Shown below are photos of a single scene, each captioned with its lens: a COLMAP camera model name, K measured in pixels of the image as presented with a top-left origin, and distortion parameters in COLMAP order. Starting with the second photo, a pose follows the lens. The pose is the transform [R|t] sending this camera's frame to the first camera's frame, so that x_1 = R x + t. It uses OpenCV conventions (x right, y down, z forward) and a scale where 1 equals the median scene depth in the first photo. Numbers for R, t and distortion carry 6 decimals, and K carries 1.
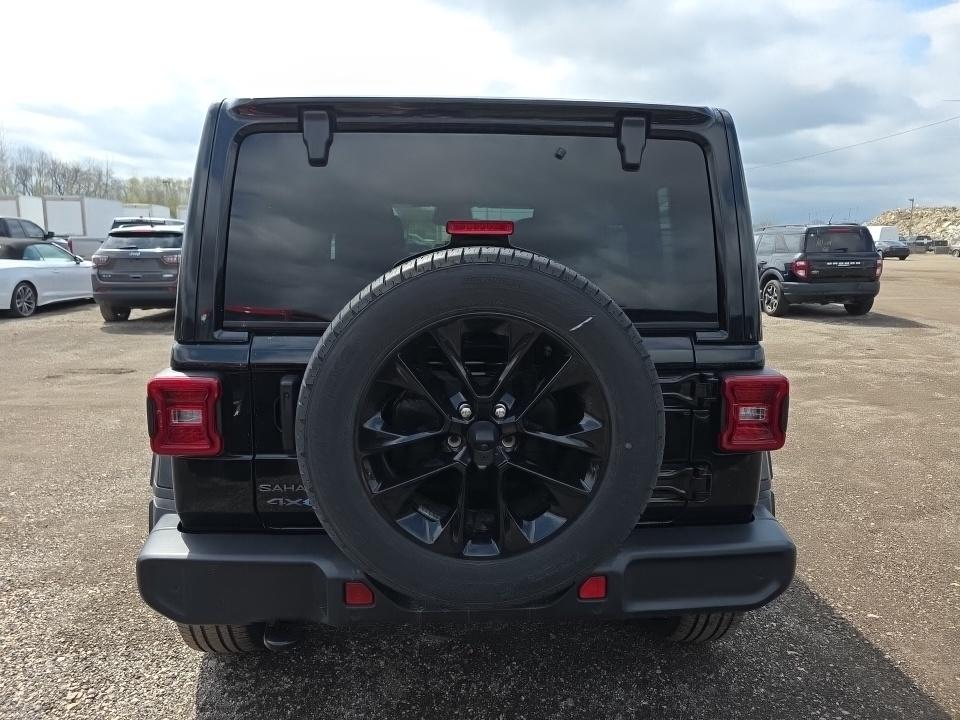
lens RADIAL K [[642.6, 0, 476.7], [0, 642.6, 369.5], [0, 0, 1]] dist [0.068608, -0.070181]
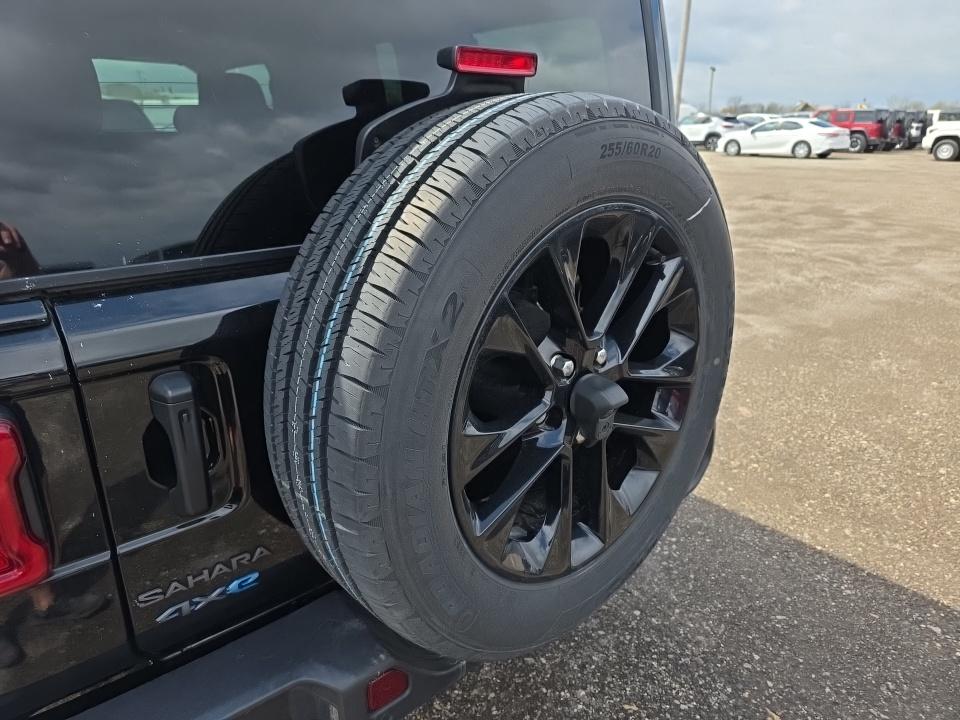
lens RADIAL K [[642.6, 0, 476.7], [0, 642.6, 369.5], [0, 0, 1]] dist [0.068608, -0.070181]
pose [[0.783639, -0.234695, 0.575177, -0.395911], [0.131394, 0.967560, 0.215787, -0.071527], [-0.607162, -0.093524, 0.789055, 0.476318]]
